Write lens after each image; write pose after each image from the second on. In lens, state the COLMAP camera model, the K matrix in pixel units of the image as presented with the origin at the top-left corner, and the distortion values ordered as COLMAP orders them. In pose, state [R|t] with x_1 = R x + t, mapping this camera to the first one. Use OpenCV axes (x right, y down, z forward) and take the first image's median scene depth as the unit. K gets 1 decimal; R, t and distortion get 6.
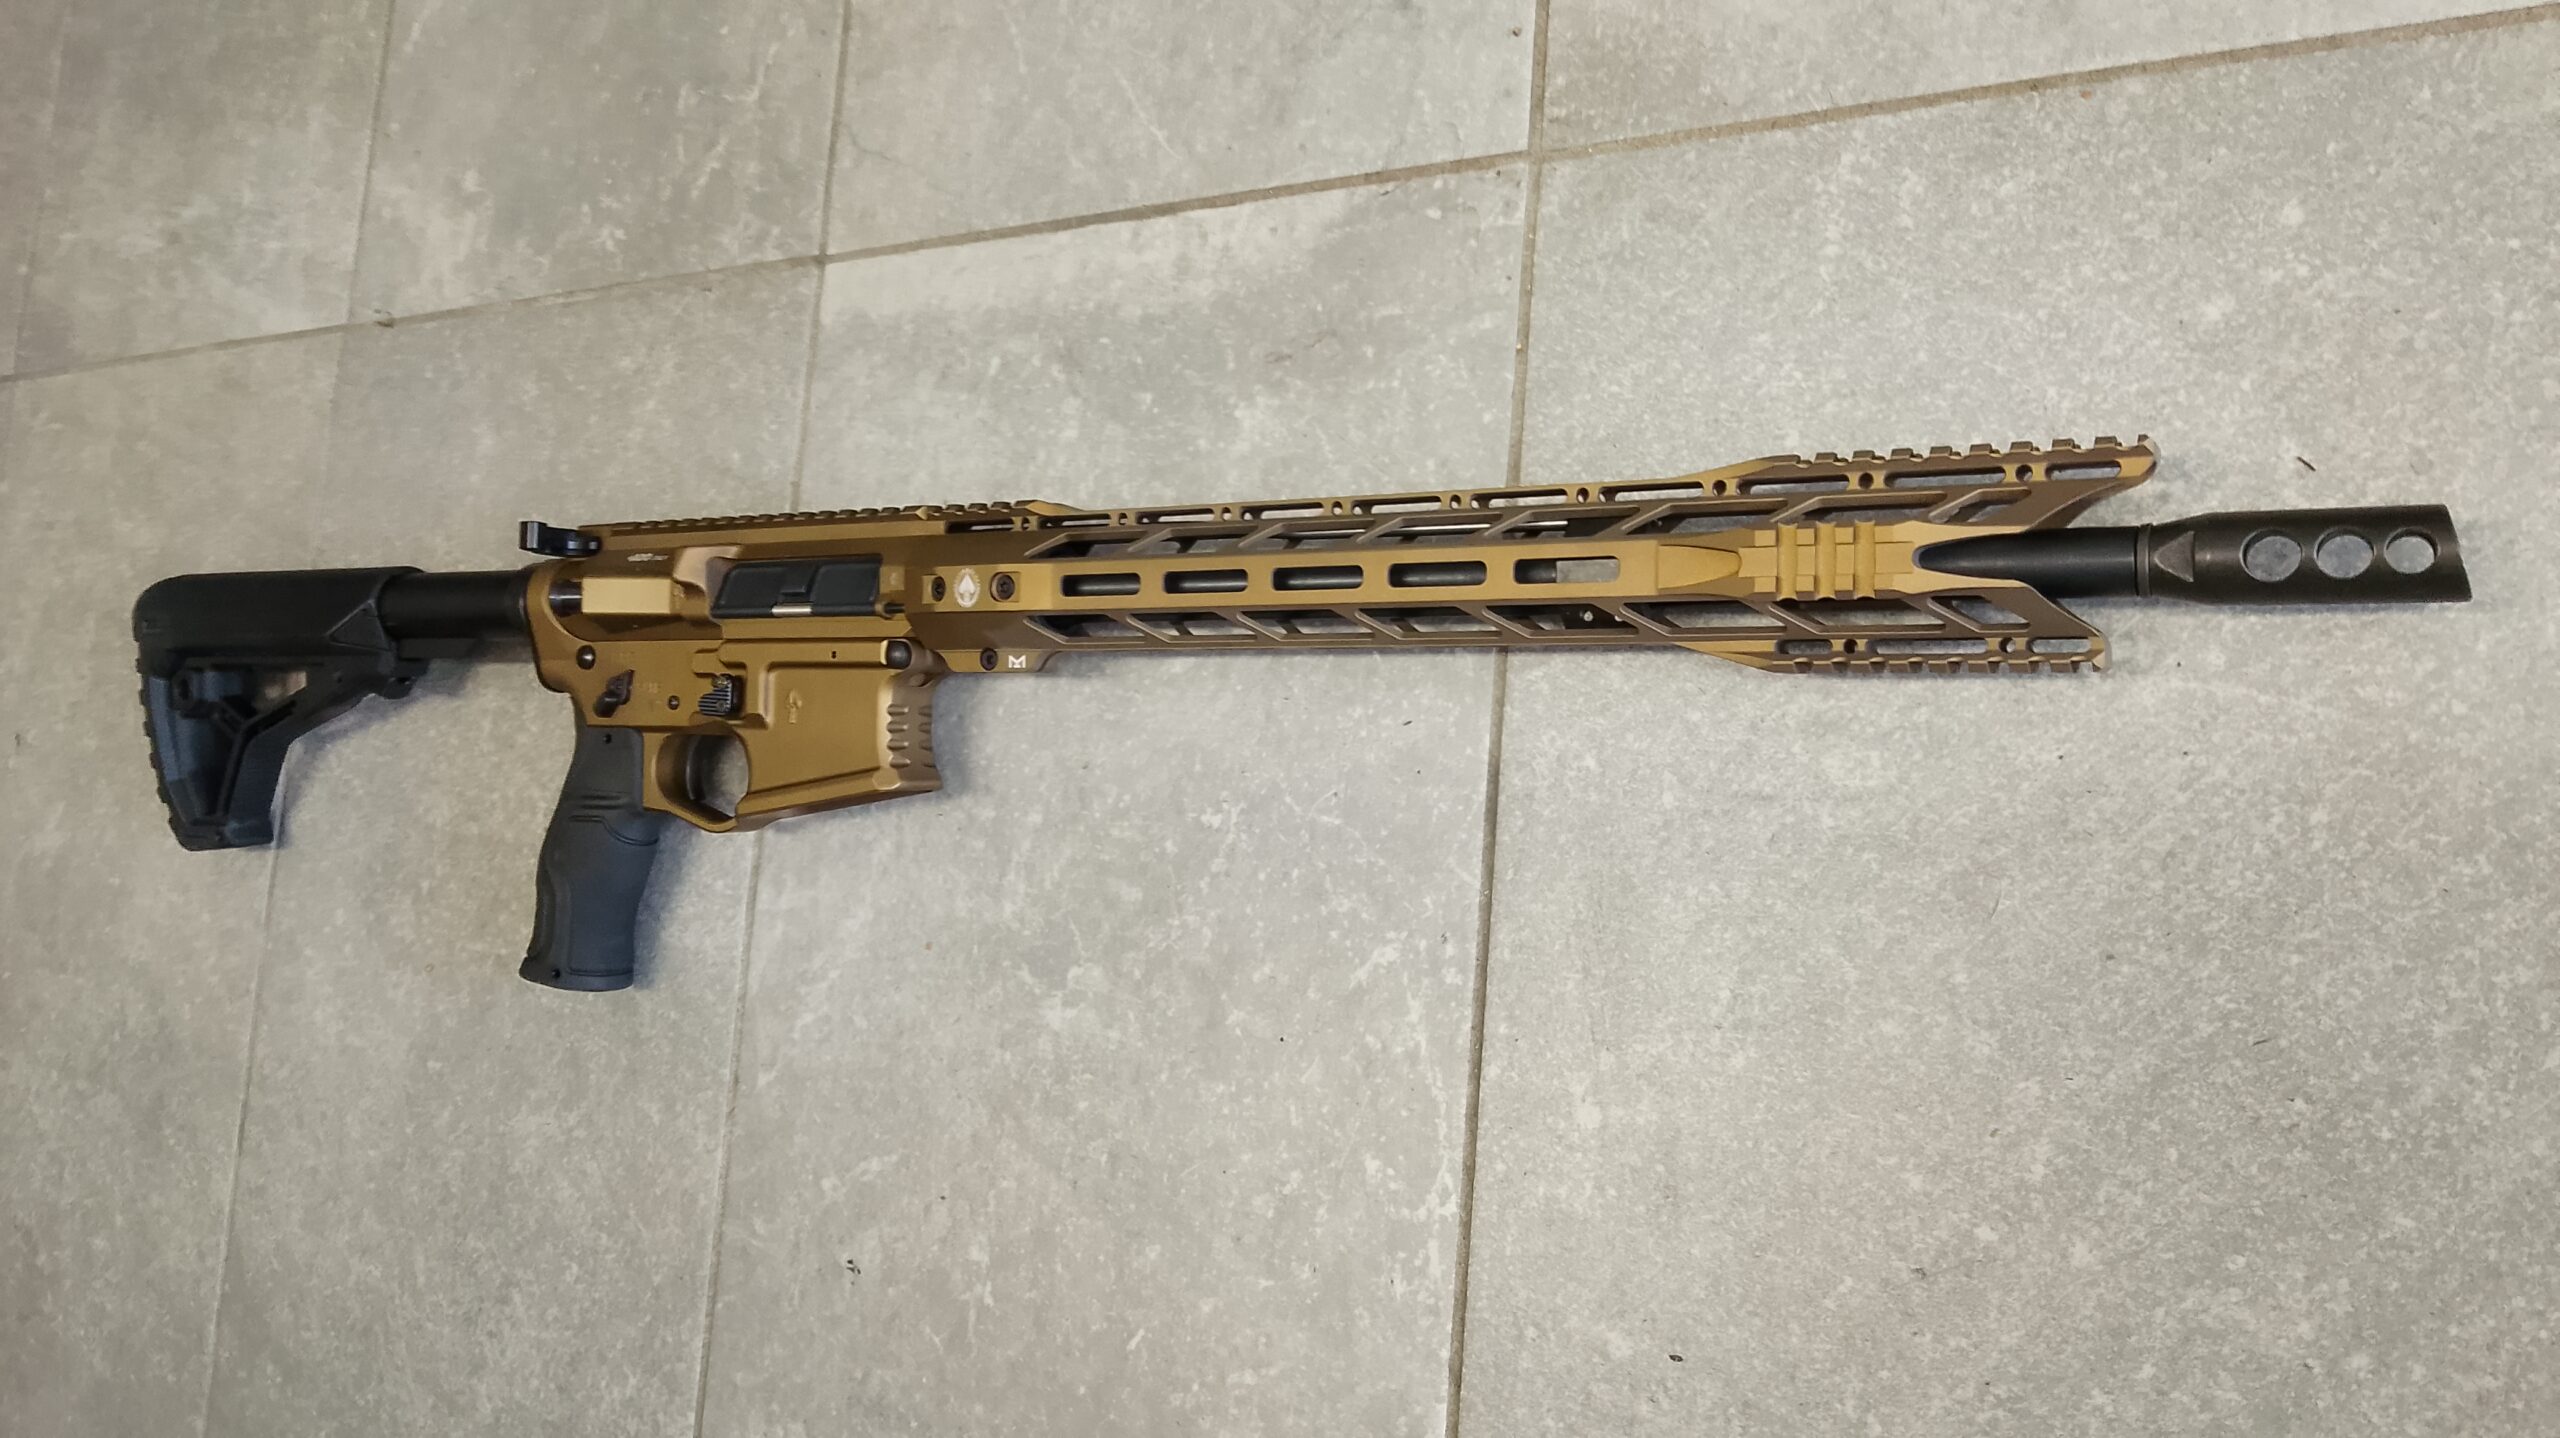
lens RADIAL K [[1925.4, 0, 1269.6], [0, 1925.4, 710.7], [0, 0, 1]] dist [-0.012202, -0.002947]
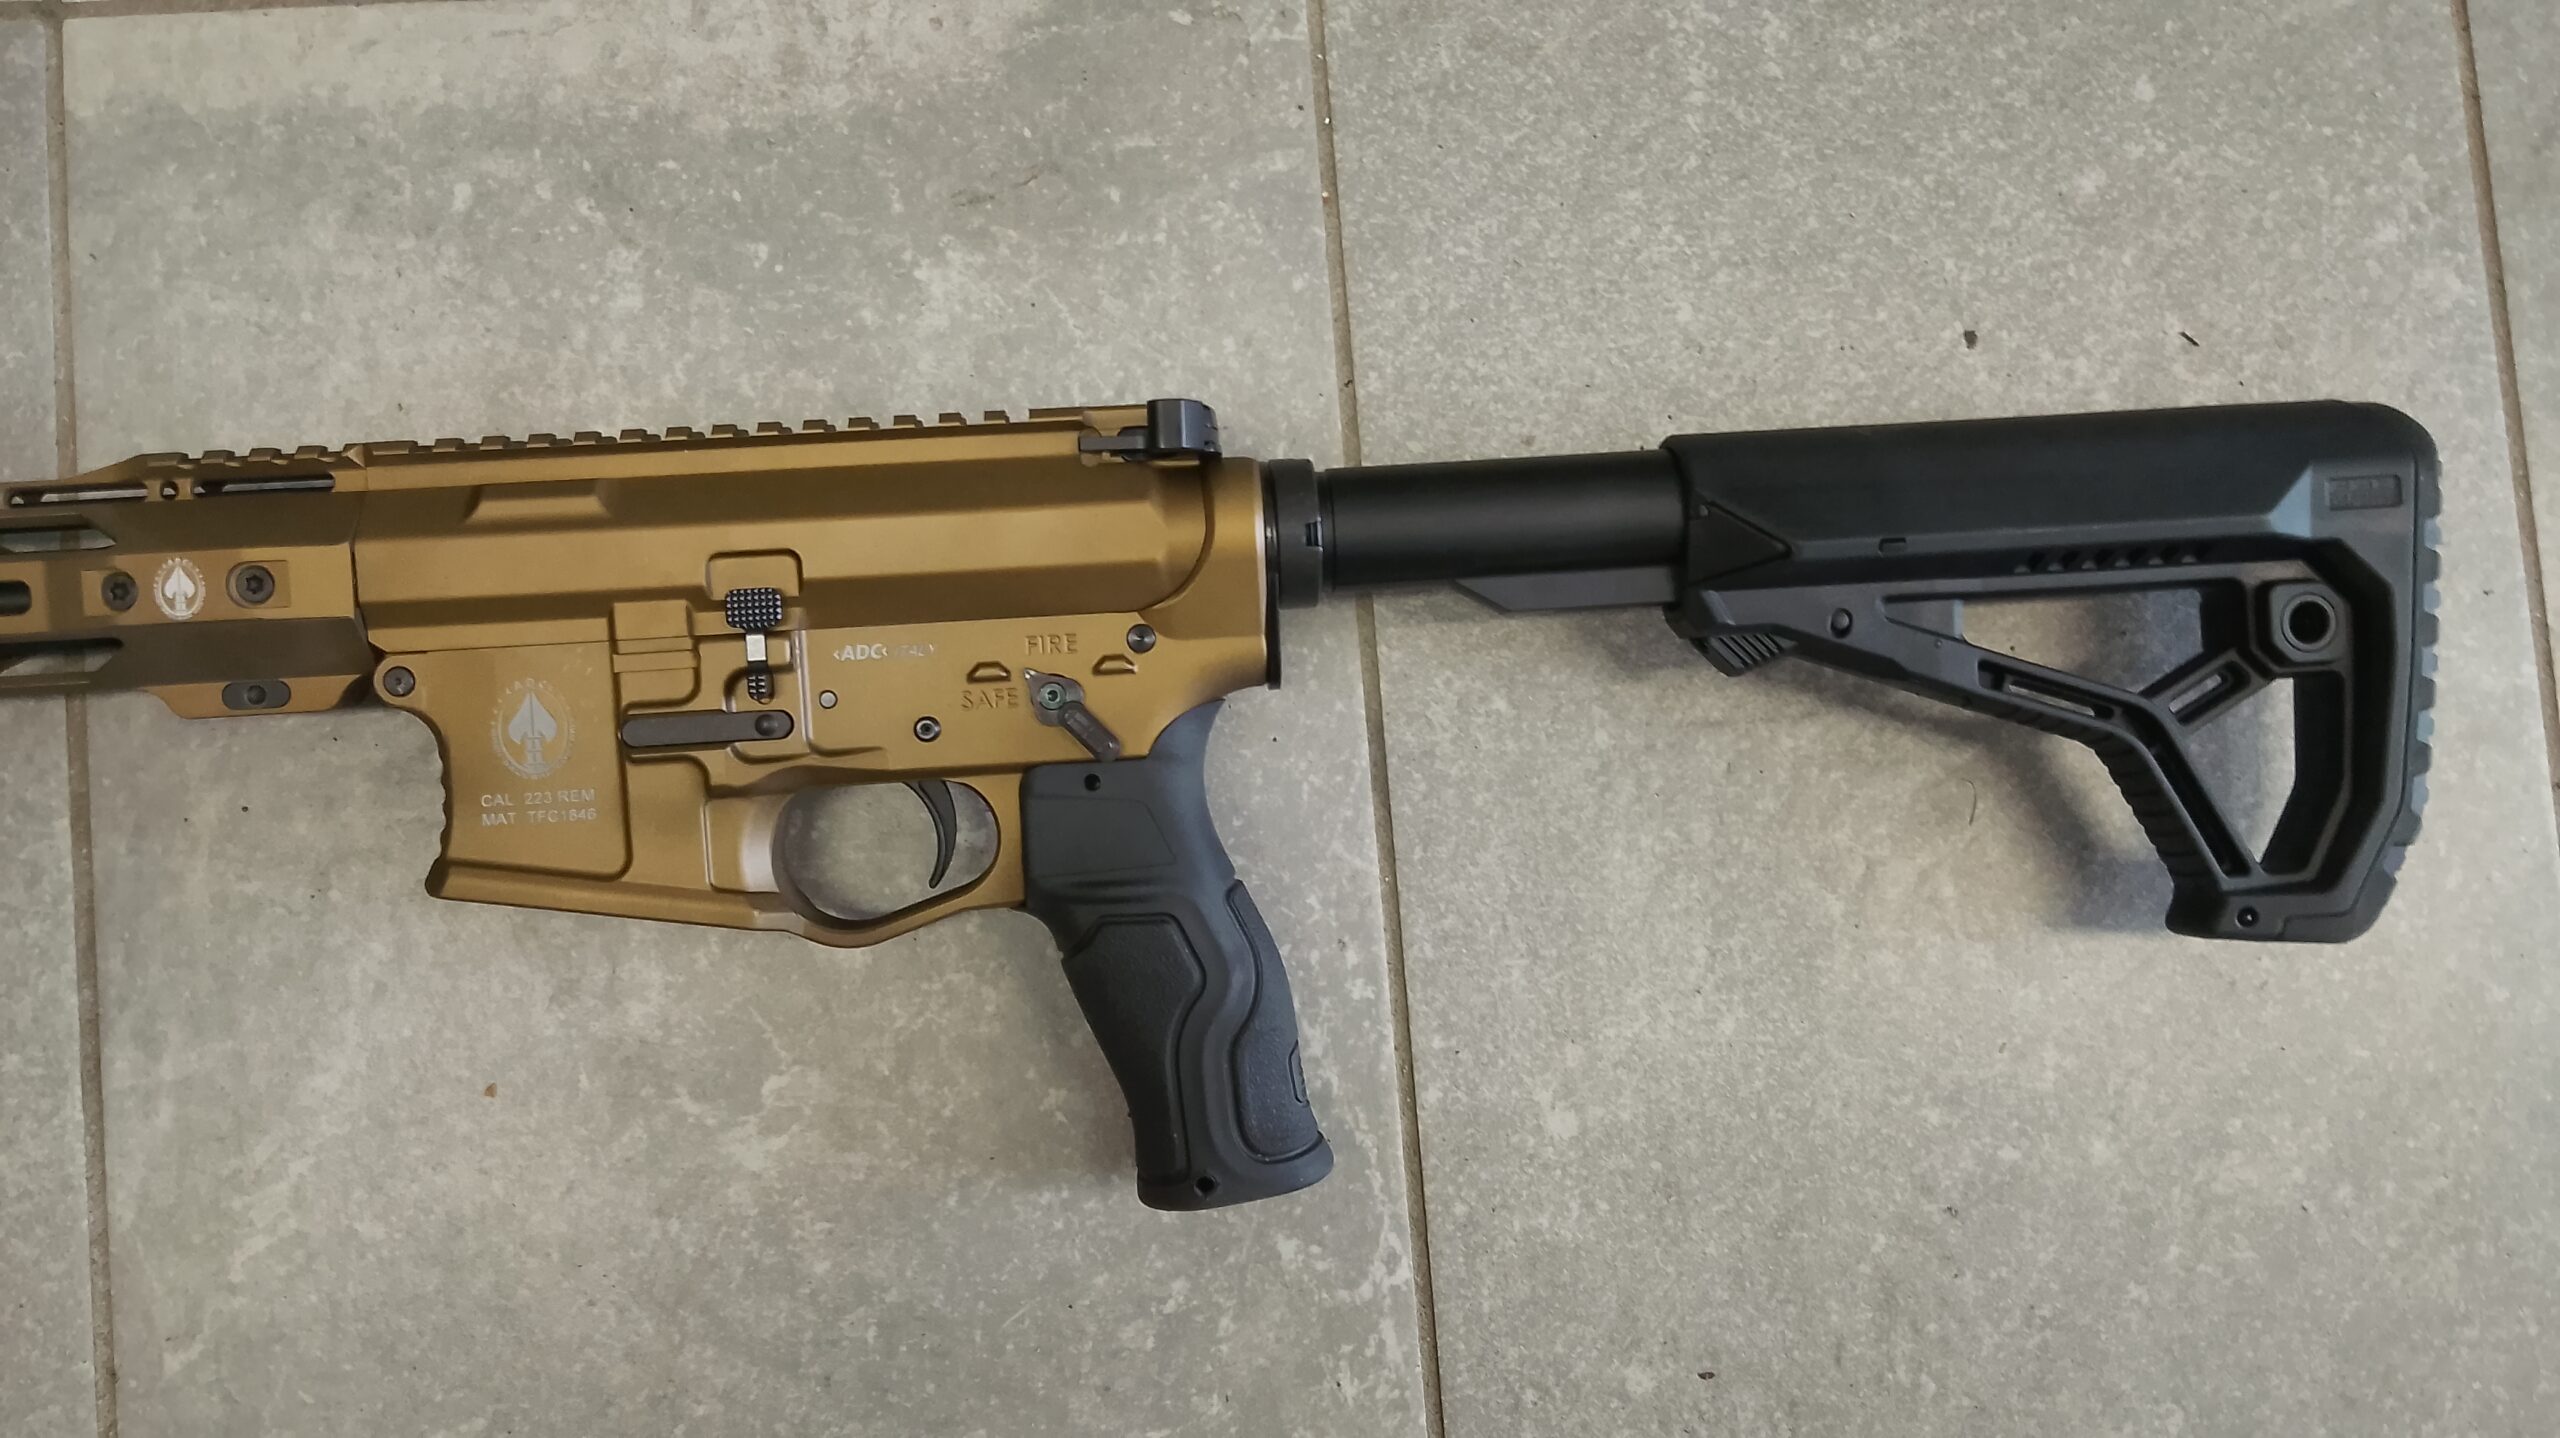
lens RADIAL K [[1925.4, 0, 1298.3], [0, 1925.4, 697.5], [0, 0, 1]] dist [-0.012202, -0.002947]
pose [[0.809875, -0.104306, 0.577255, -0.339407], [0.079377, 0.994500, 0.068336, -0.035284], [-0.581207, -0.009523, 0.813700, 0.334643]]
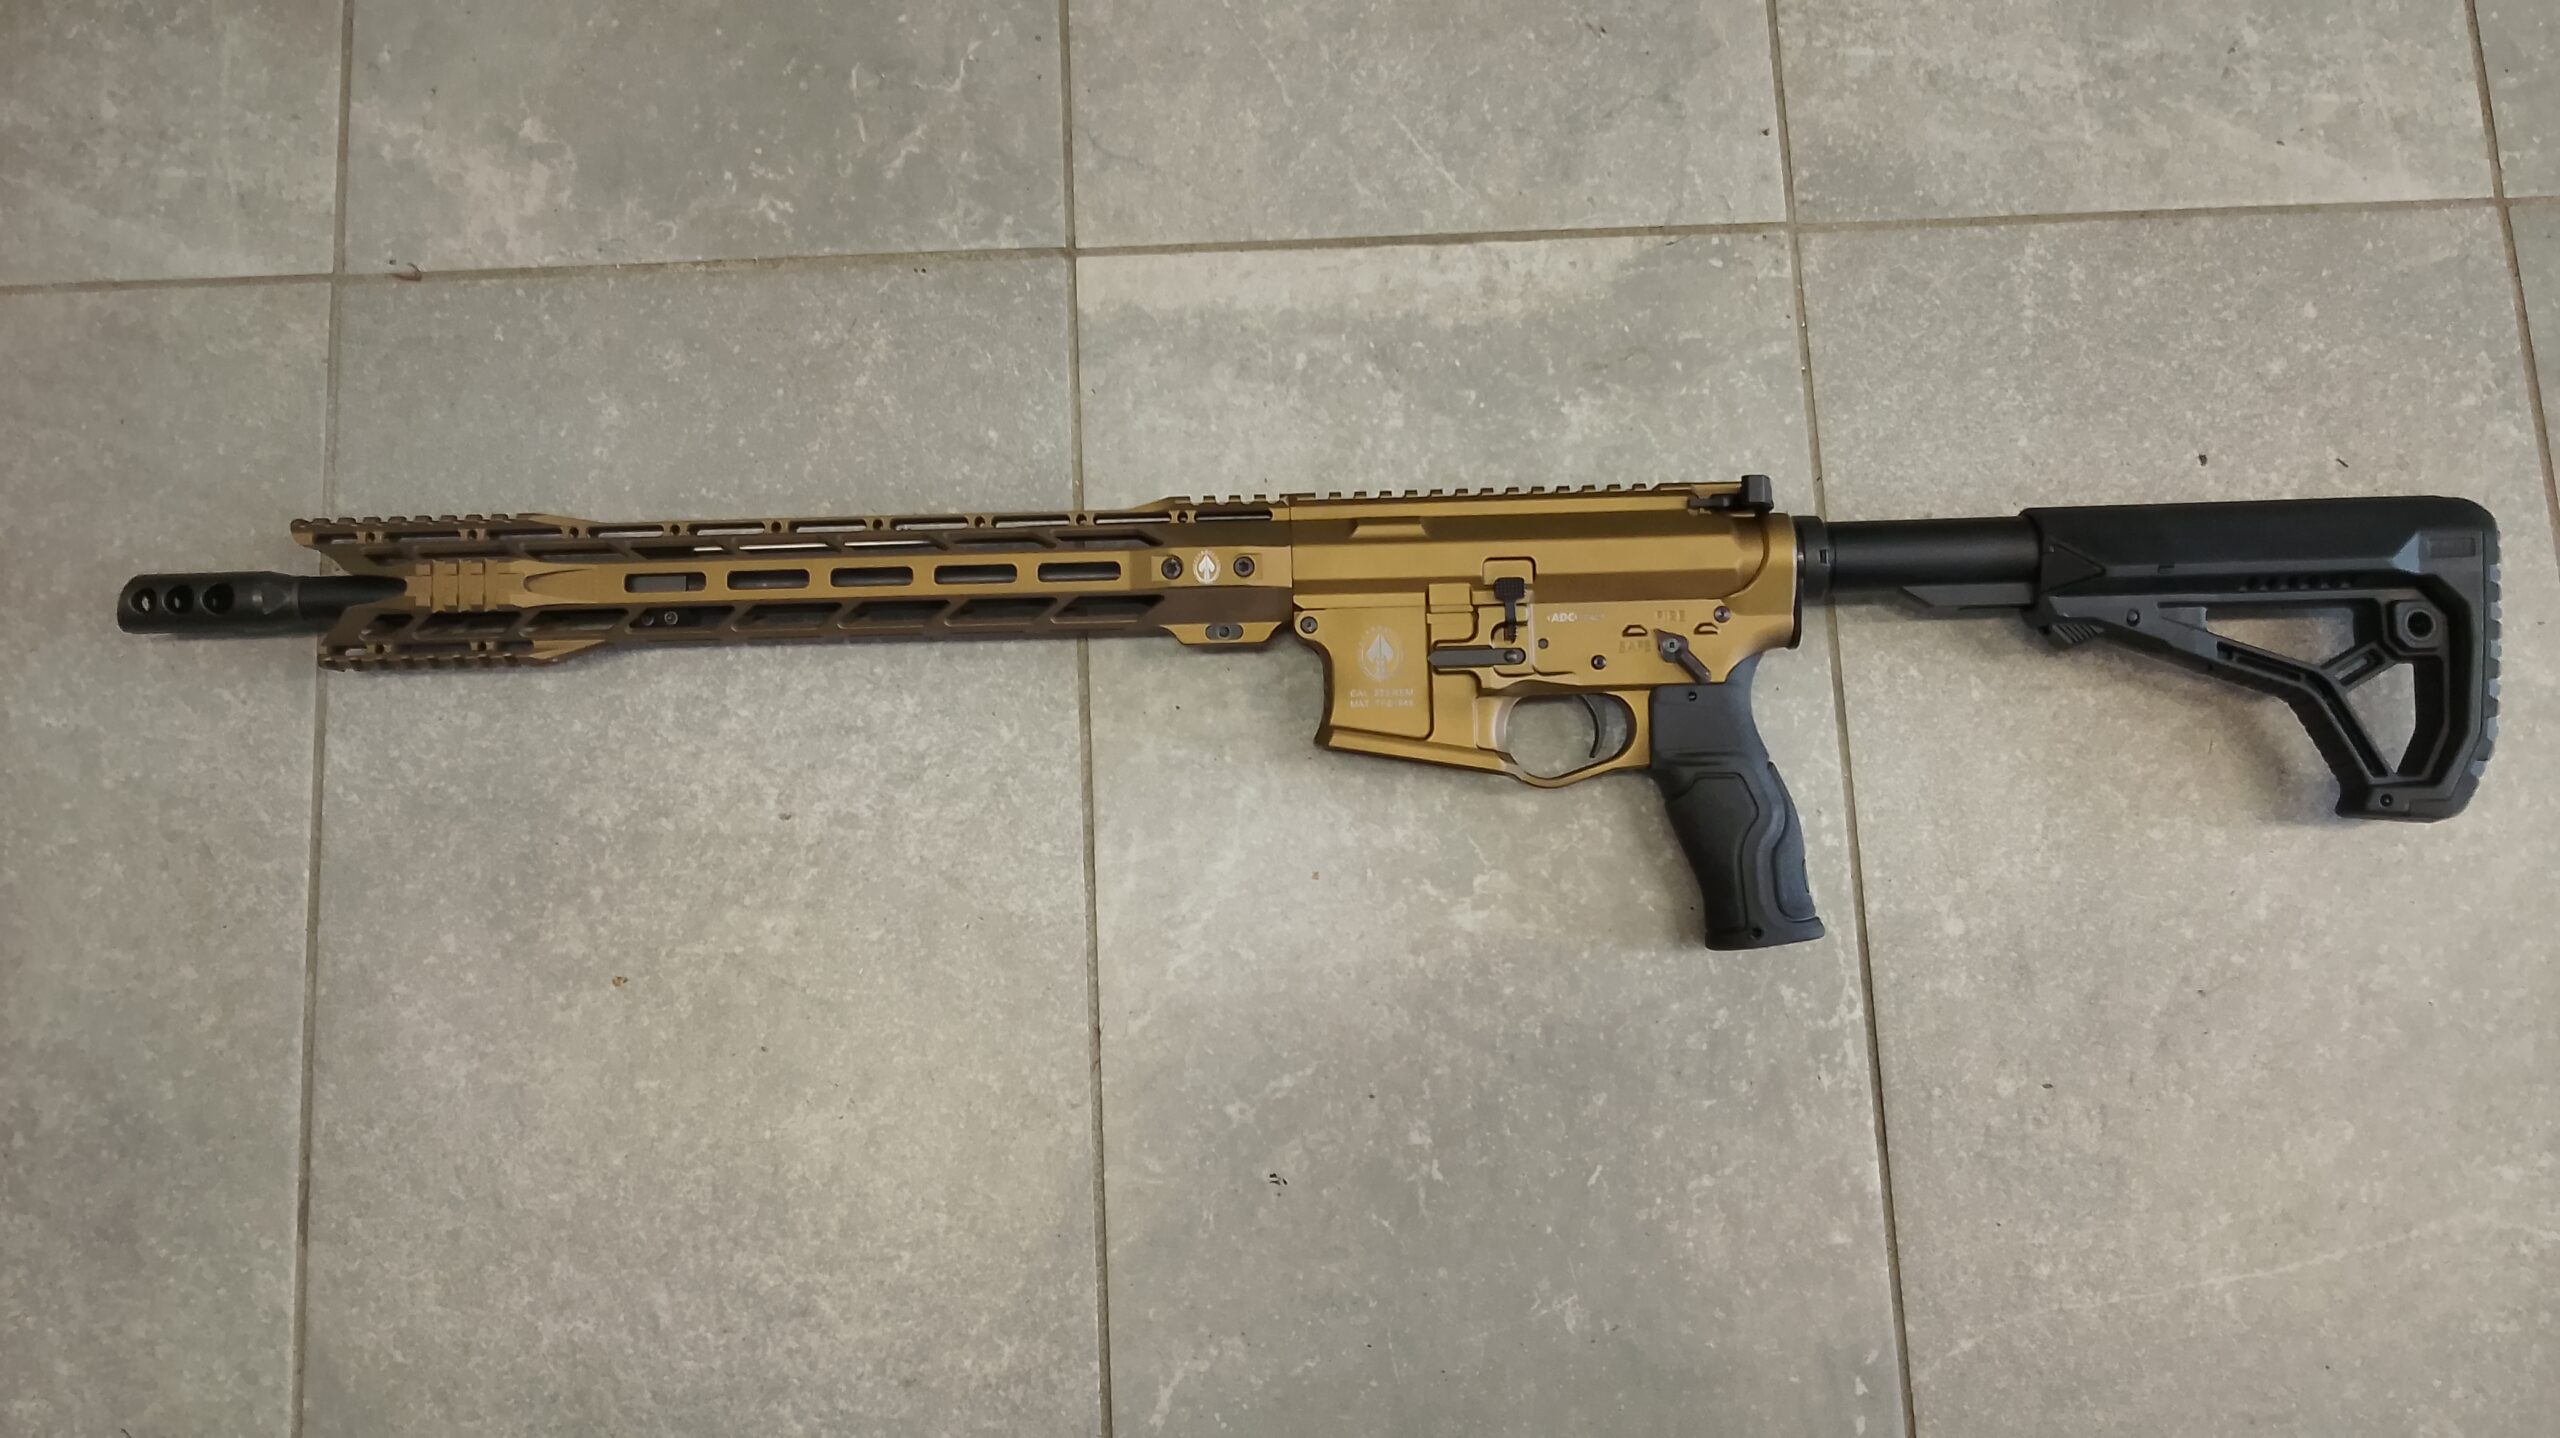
lens RADIAL K [[1925.4, 0, 1267.0], [0, 1925.4, 691.6], [0, 0, 1]] dist [-0.012202, -0.002947]
pose [[0.852028, -0.025578, 0.522871, -0.831515], [0.051892, 0.998013, -0.035737, 0.058238], [-0.520918, 0.057581, 0.851662, 0.071290]]
